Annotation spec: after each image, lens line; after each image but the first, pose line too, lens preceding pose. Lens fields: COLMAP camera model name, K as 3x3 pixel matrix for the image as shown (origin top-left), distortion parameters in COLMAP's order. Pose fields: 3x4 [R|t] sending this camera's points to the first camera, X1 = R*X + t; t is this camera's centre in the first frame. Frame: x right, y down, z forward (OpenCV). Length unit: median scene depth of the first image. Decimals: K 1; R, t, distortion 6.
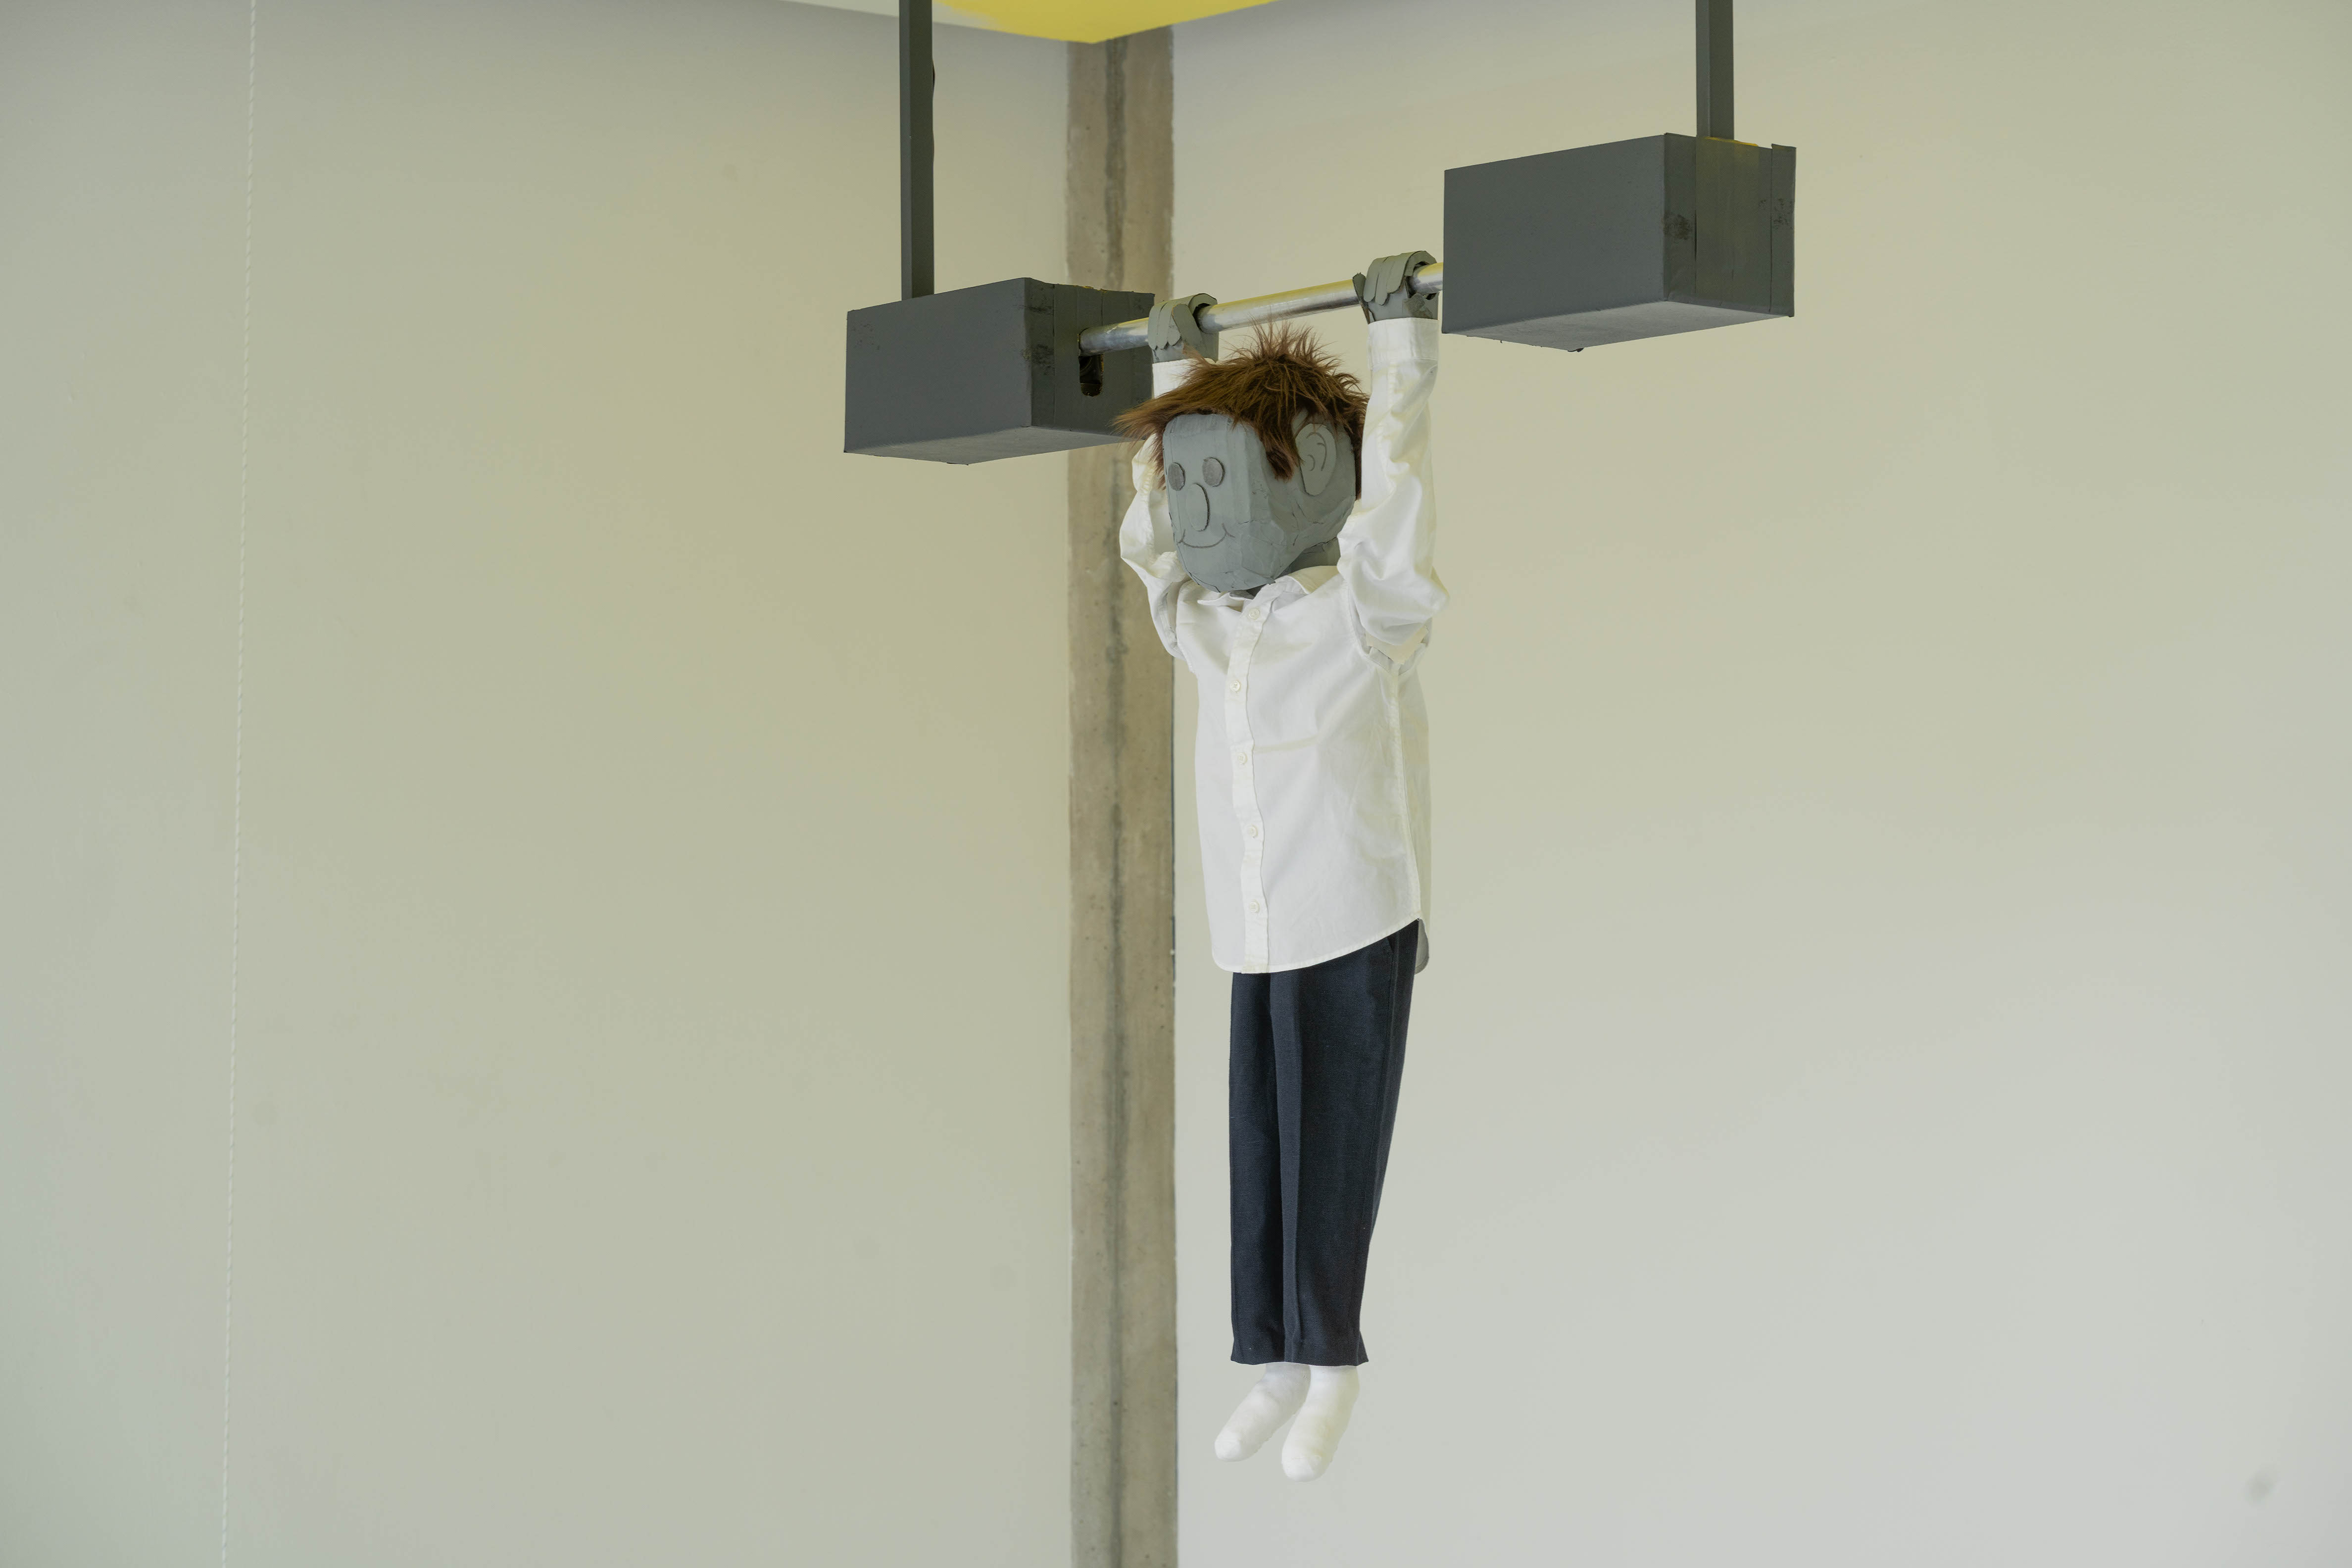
lens RADIAL K [[7109.0, 0, 1176.0], [0, 7109.0, 784.0], [0, 0, 1]] dist [-0.023581, -0.467783]
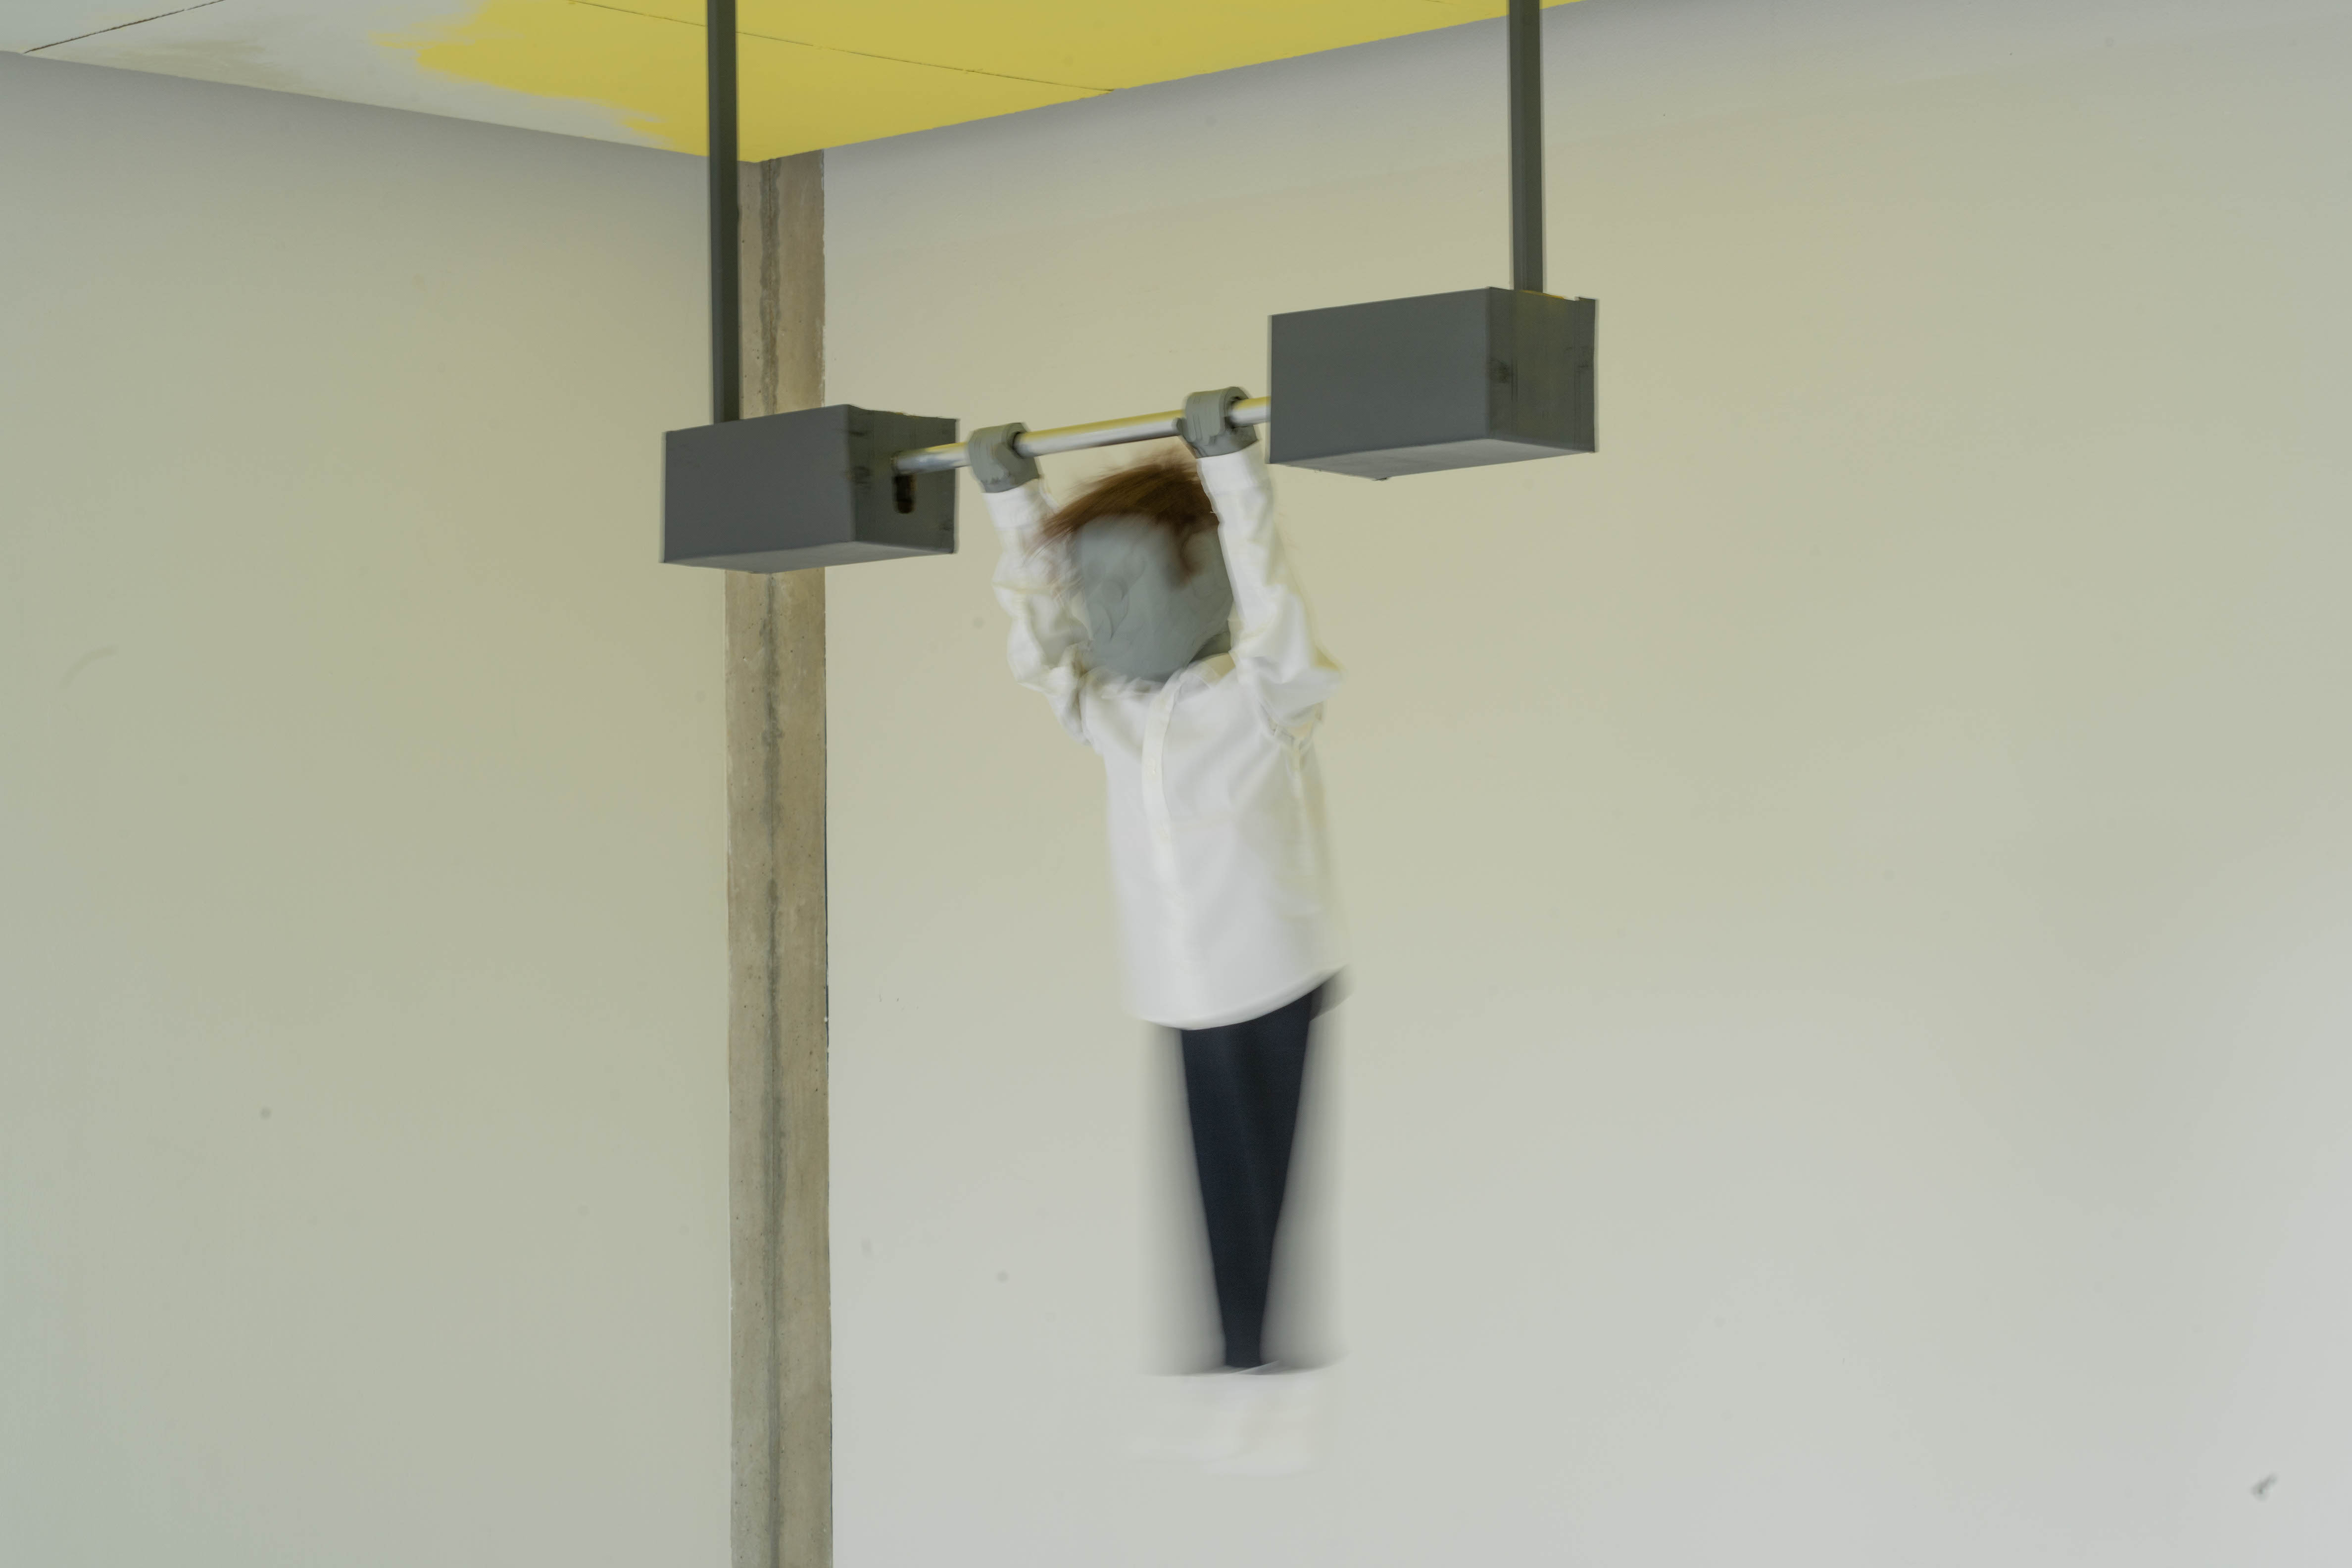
lens RADIAL K [[7109.0, 0, 1176.0], [0, 7109.0, 784.0], [0, 0, 1]] dist [-0.023581, -0.467783]
pose [[0.994000, 0.001818, 0.109364, -0.064800], [-0.001086, 0.999977, -0.006759, -0.004353], [-0.109374, 0.006600, 0.993979, -0.060266]]
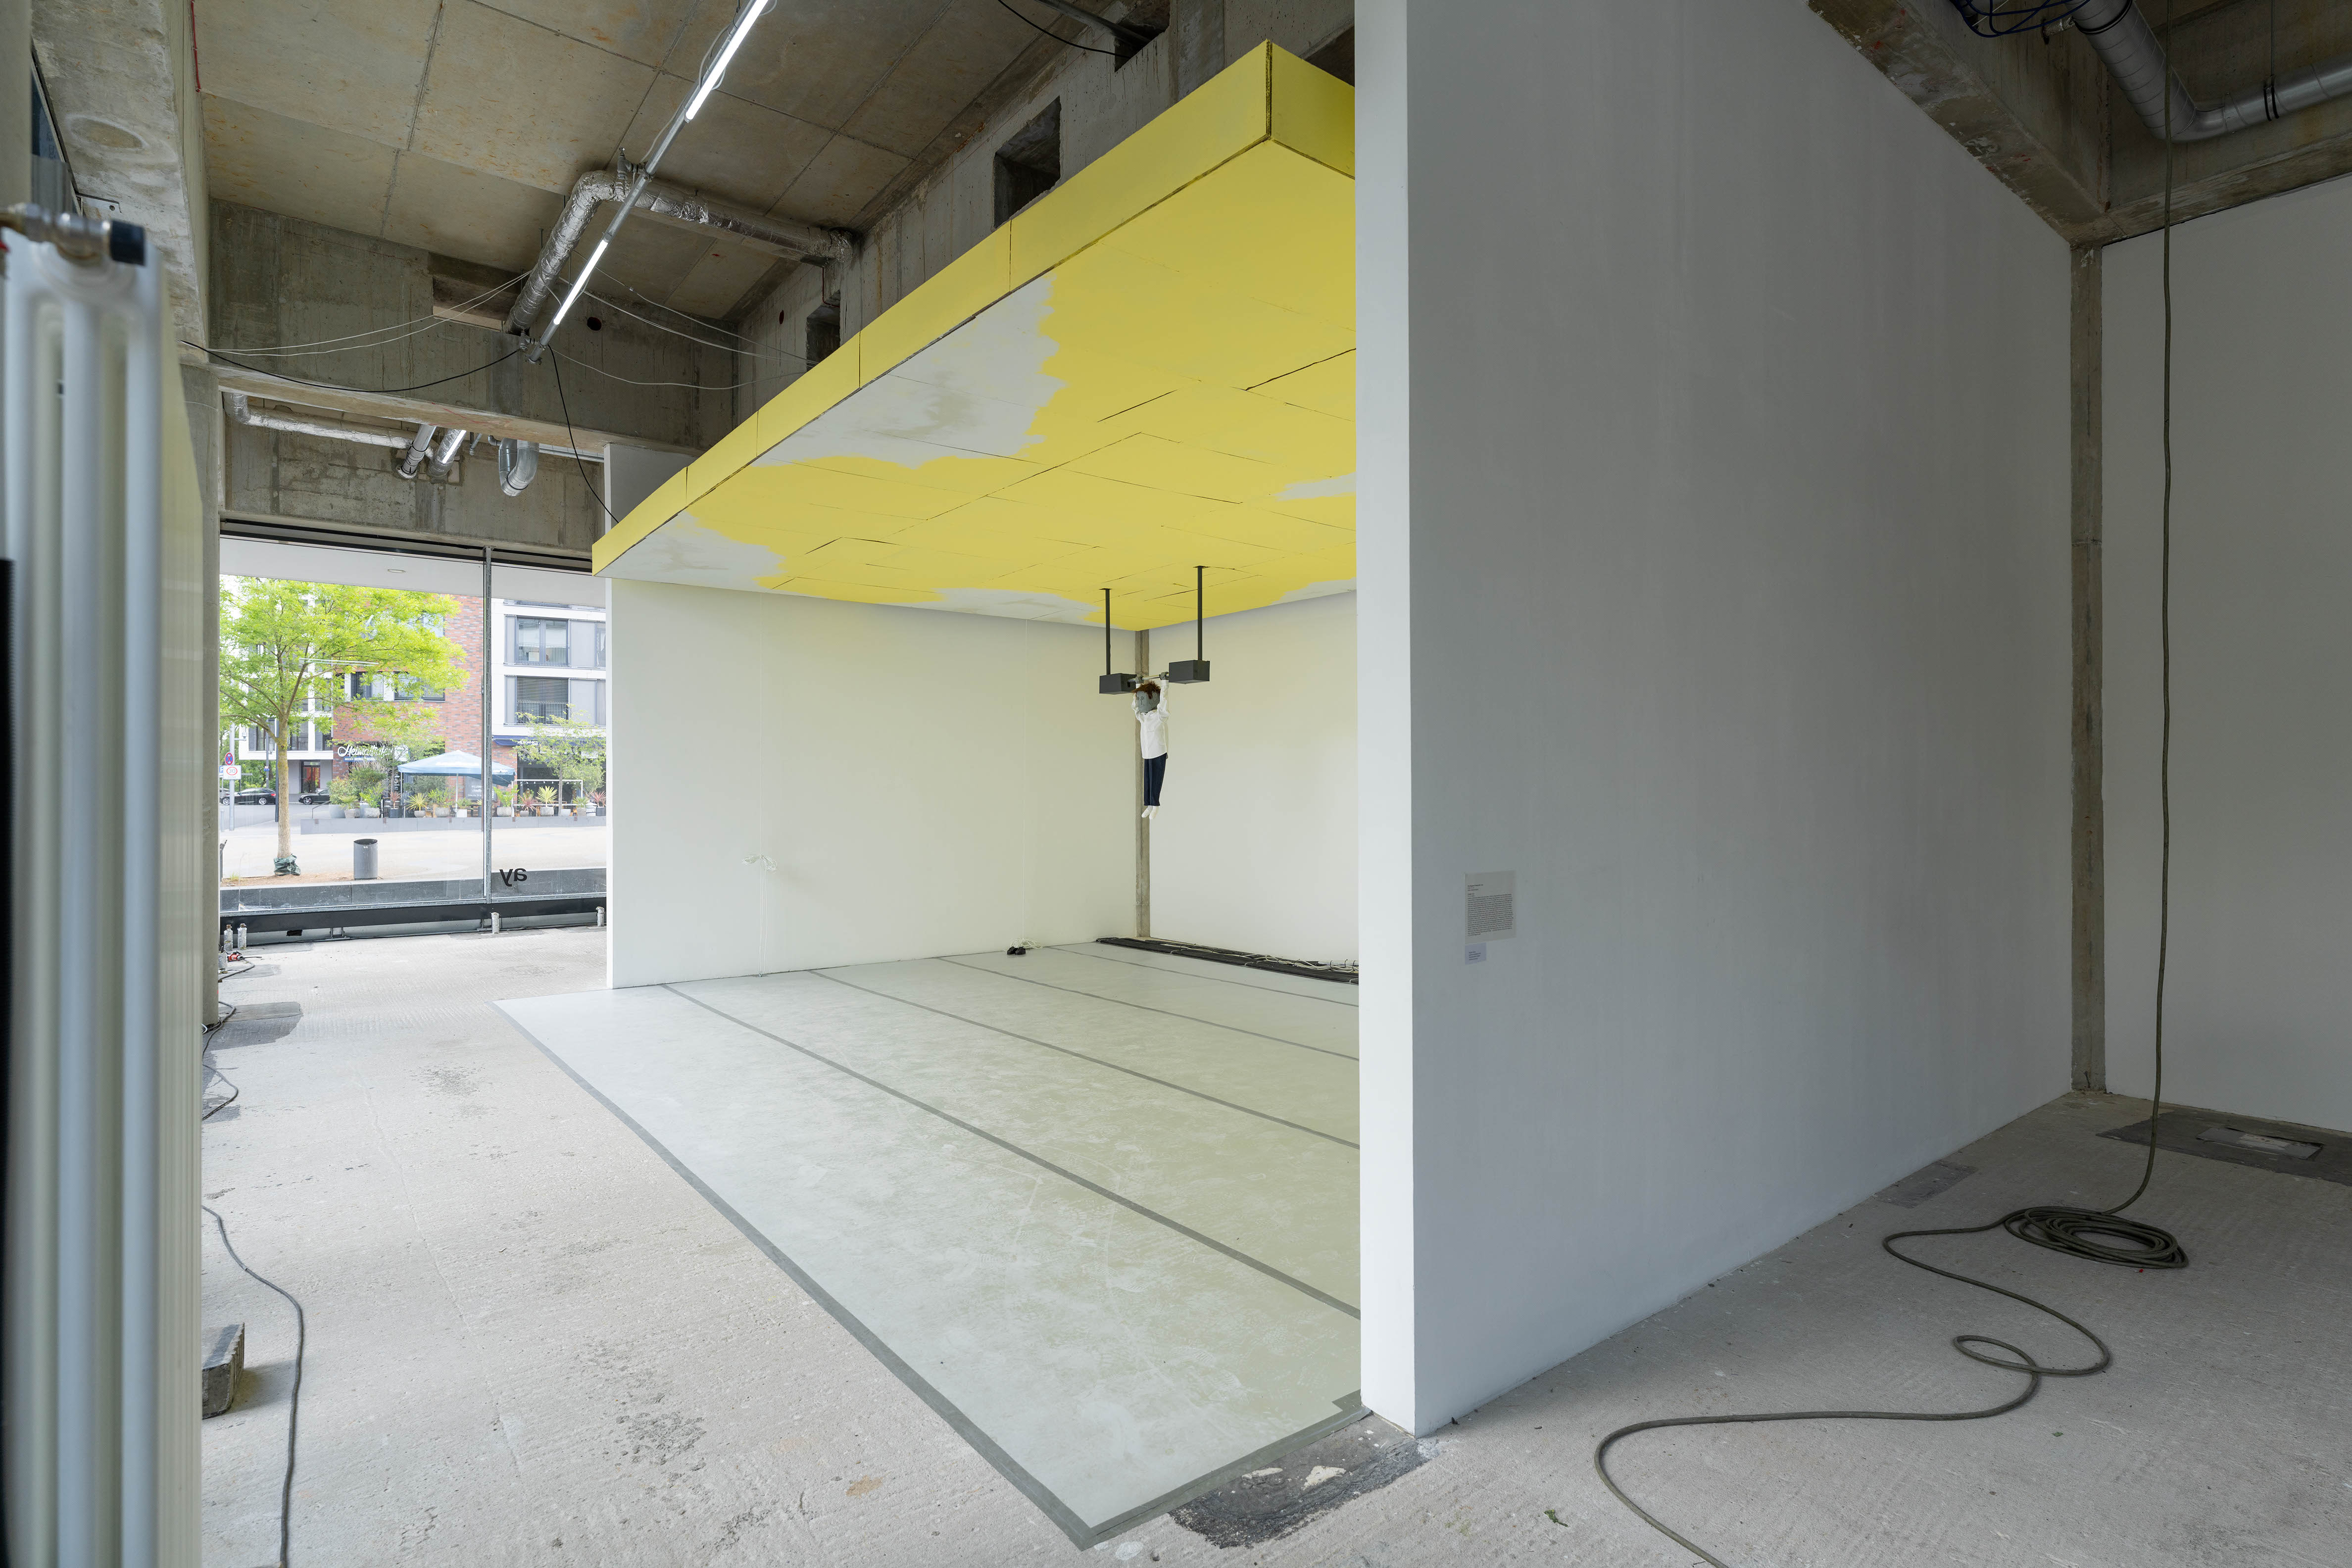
lens RADIAL K [[1175.2, 0, 1176.0], [0, 1175.2, 784.0], [0, 0, 1]] dist [0.002691, 0.000069]
pose [[0.999957, 0.002930, -0.008804, 0.039438], [-0.002370, 0.998012, 0.062987, -0.021207], [0.008971, -0.062963, 0.997976, -0.255202]]
